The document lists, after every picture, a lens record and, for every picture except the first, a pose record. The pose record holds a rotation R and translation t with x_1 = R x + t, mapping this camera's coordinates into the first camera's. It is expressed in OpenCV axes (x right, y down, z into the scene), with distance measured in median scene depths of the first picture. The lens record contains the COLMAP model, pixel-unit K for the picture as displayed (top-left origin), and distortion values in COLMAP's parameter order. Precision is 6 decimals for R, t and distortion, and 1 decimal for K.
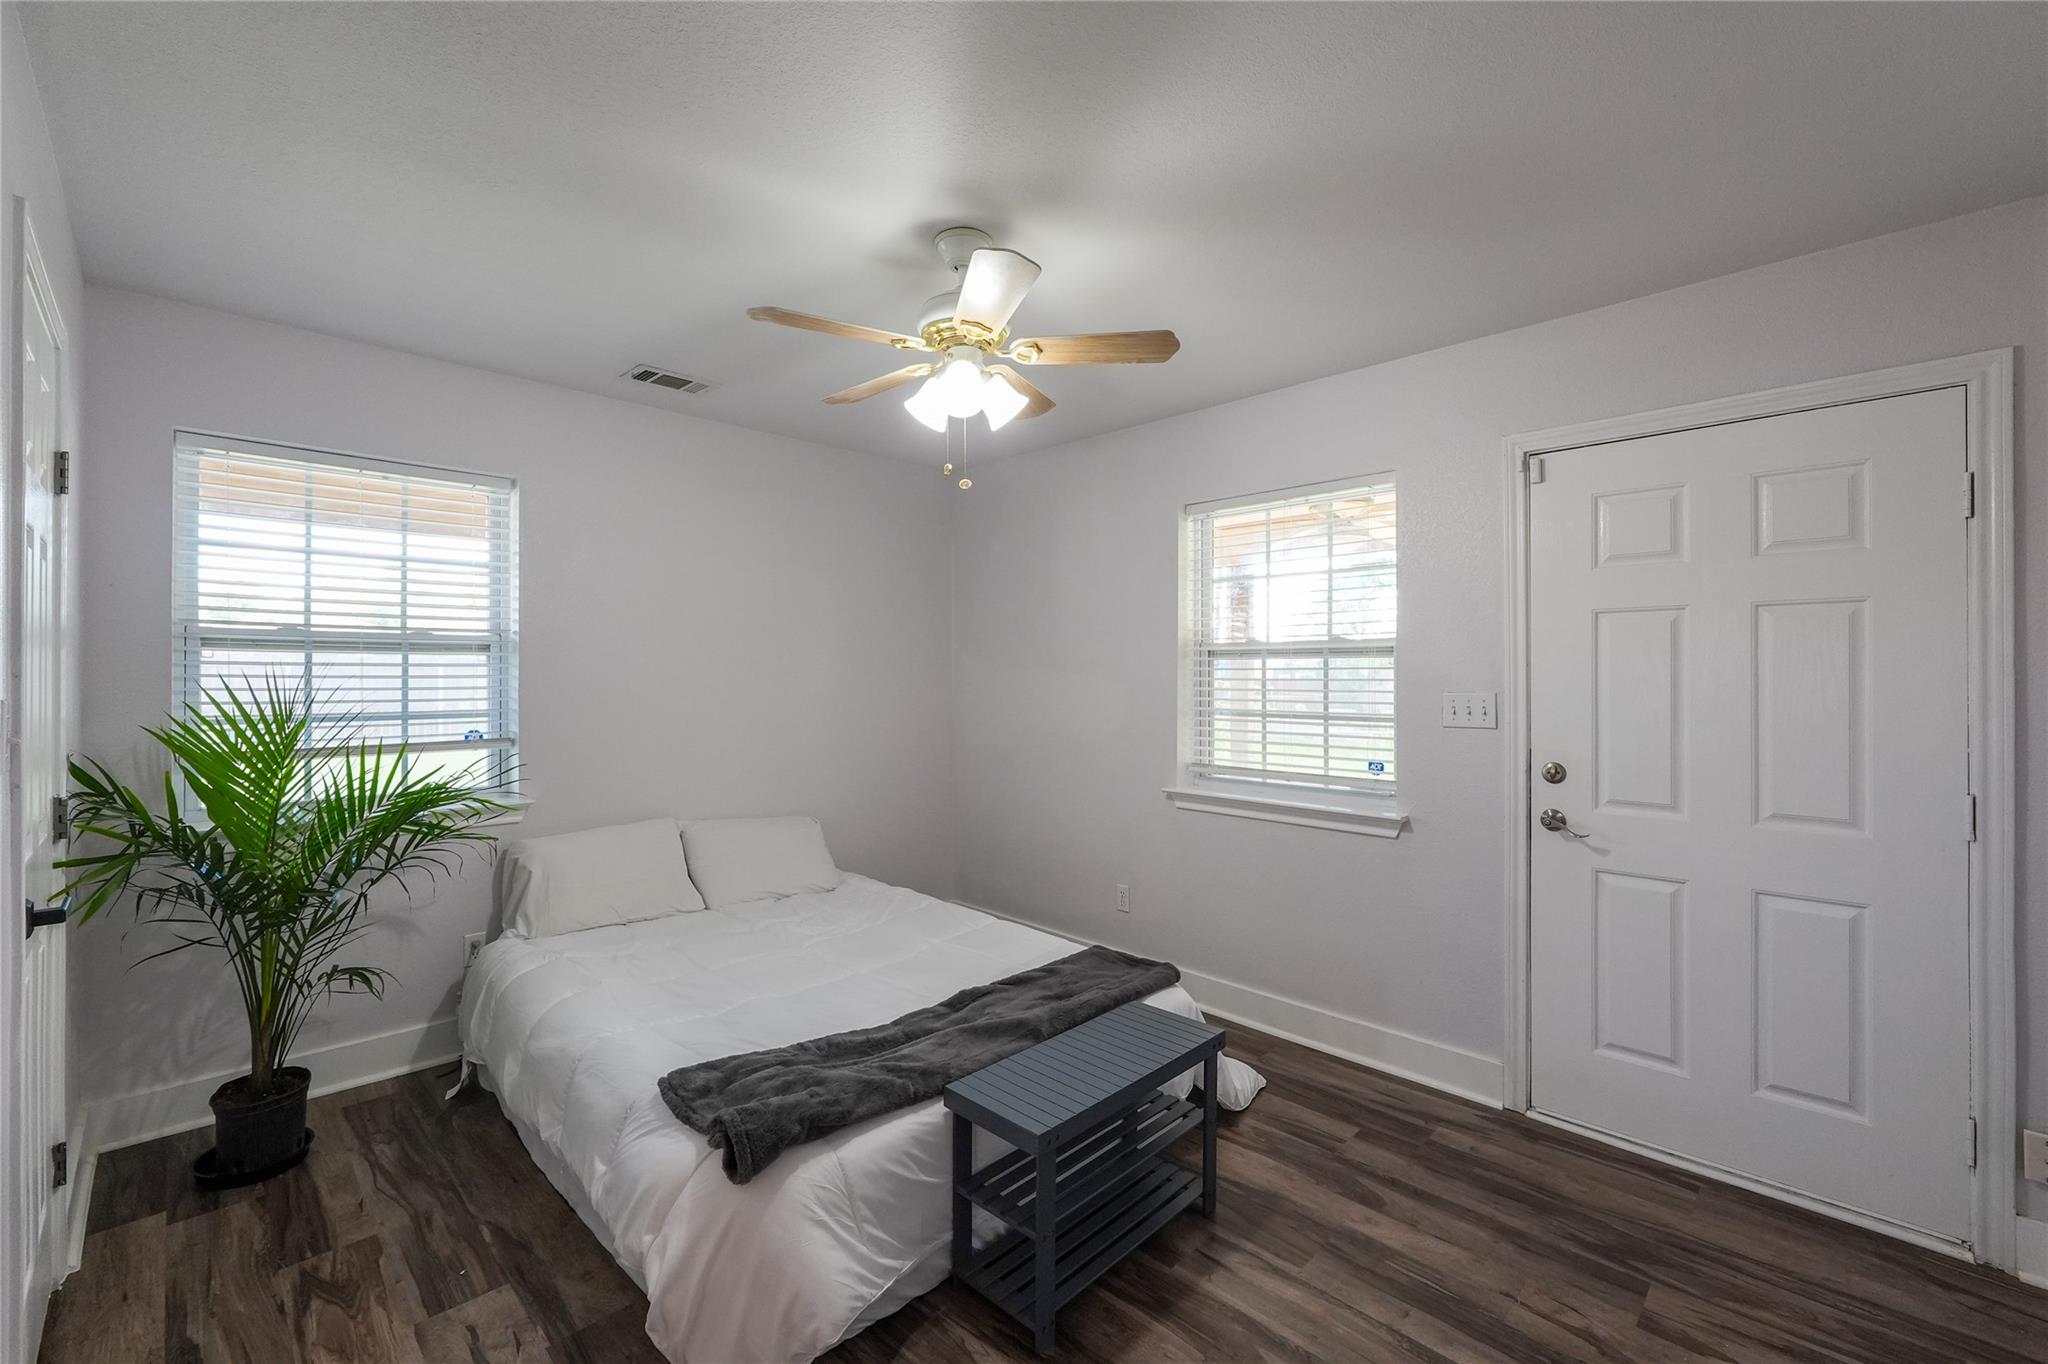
lens RADIAL K [[847.7, 0, 1024.9], [0, 847.7, 673.3], [0, 0, 1]] dist [-0.001819, -0.000593]
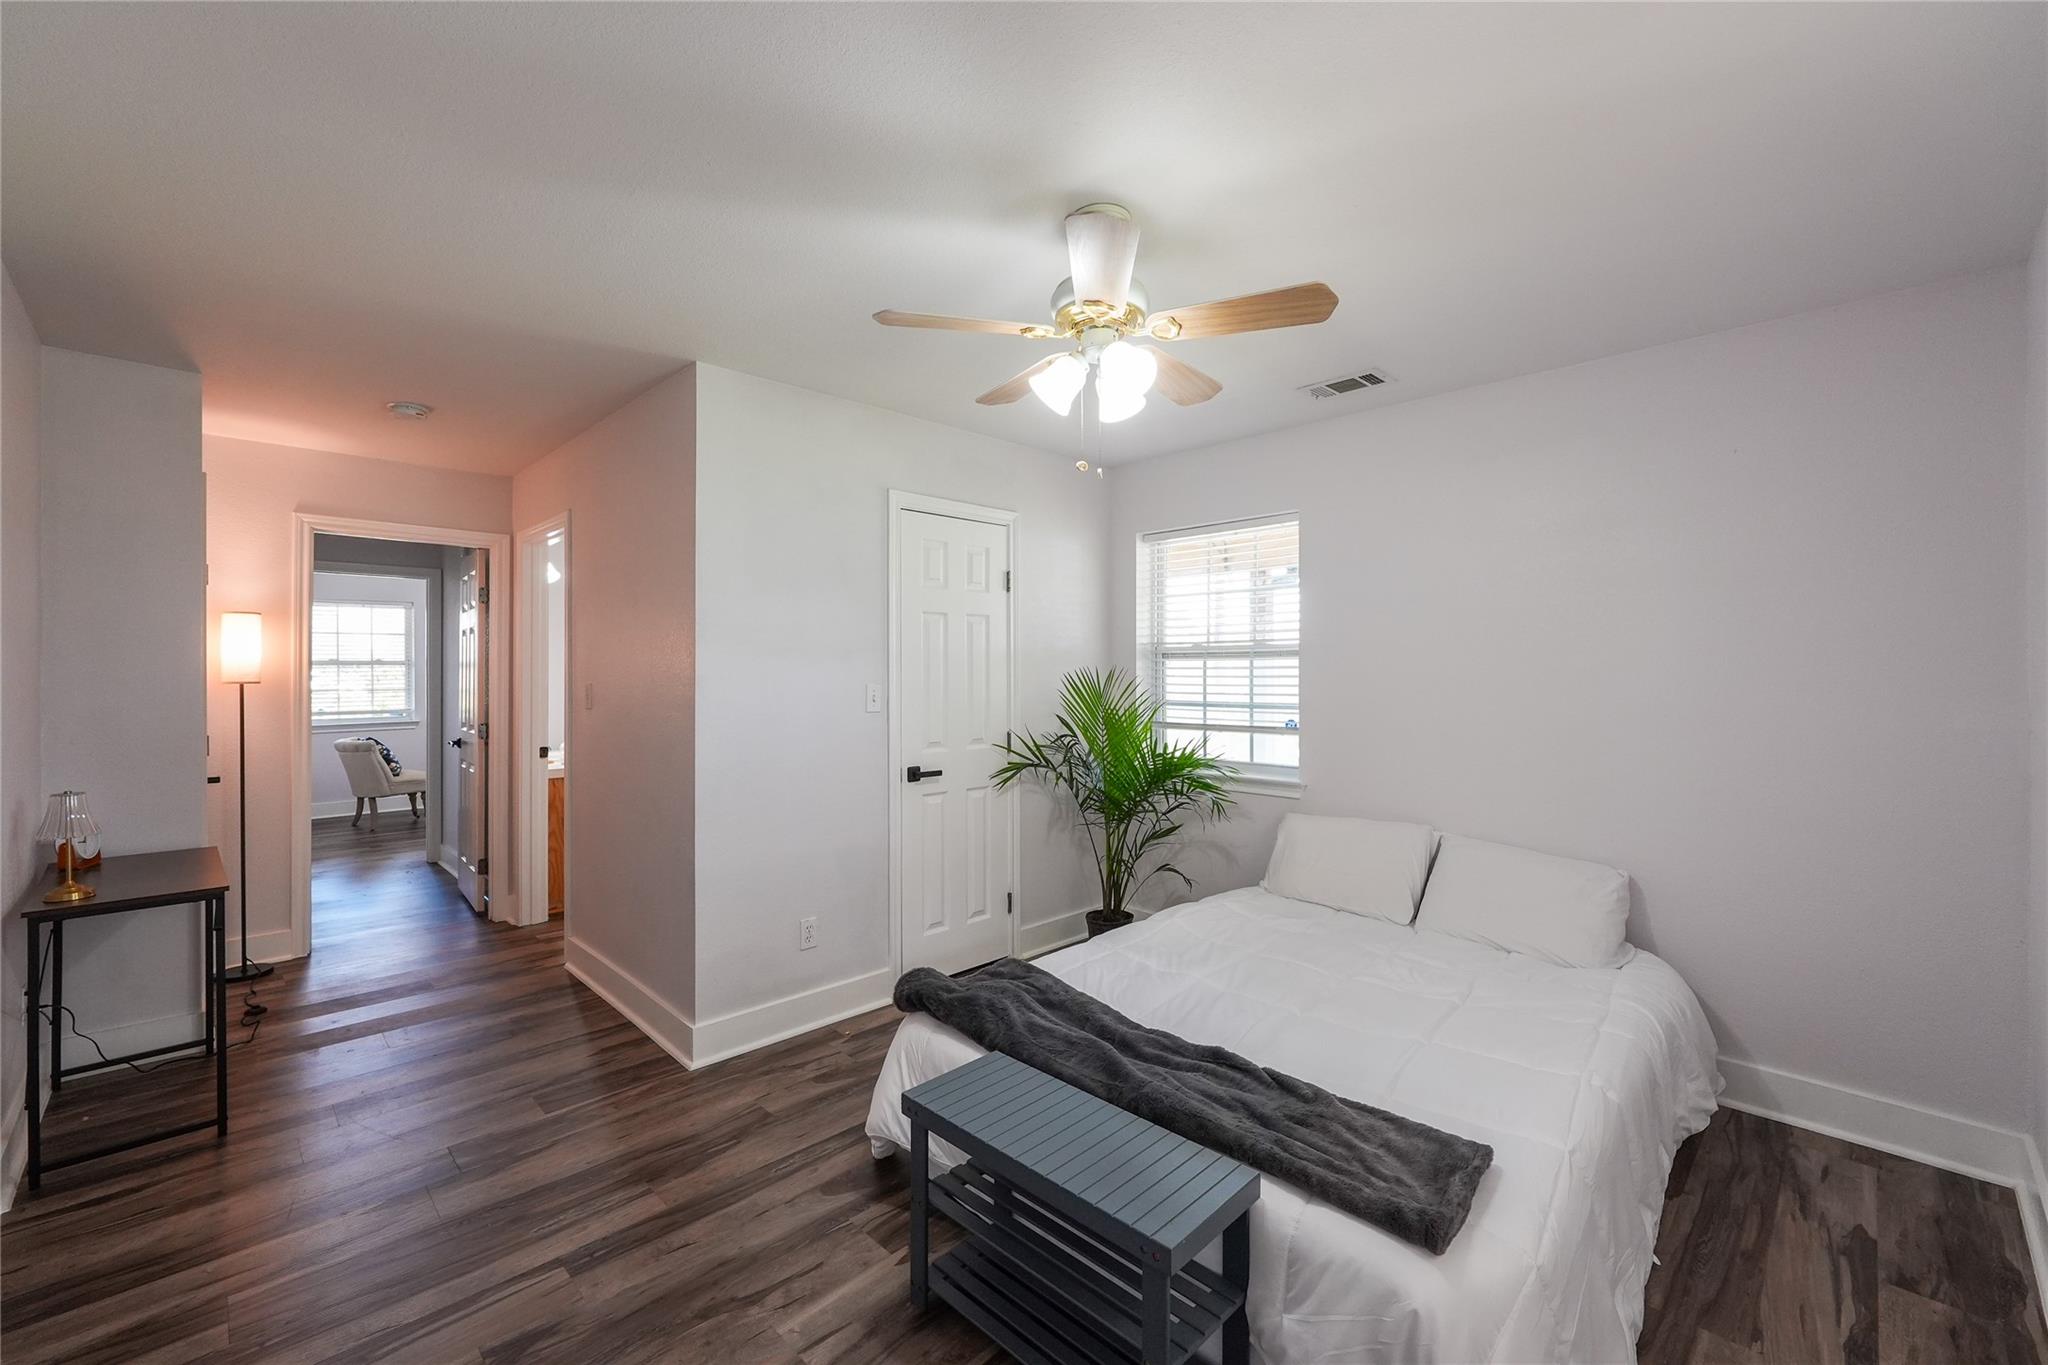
lens RADIAL K [[831.4, 0, 1010.5], [0, 831.4, 677.3], [0, 0, 1]] dist [0.000219, 0.000010]
pose [[-0.022721, -0.001189, -0.999741, 0.665577], [0.002258, 0.999997, -0.001240, 0.006555], [0.999739, -0.002285, -0.022719, 0.714302]]
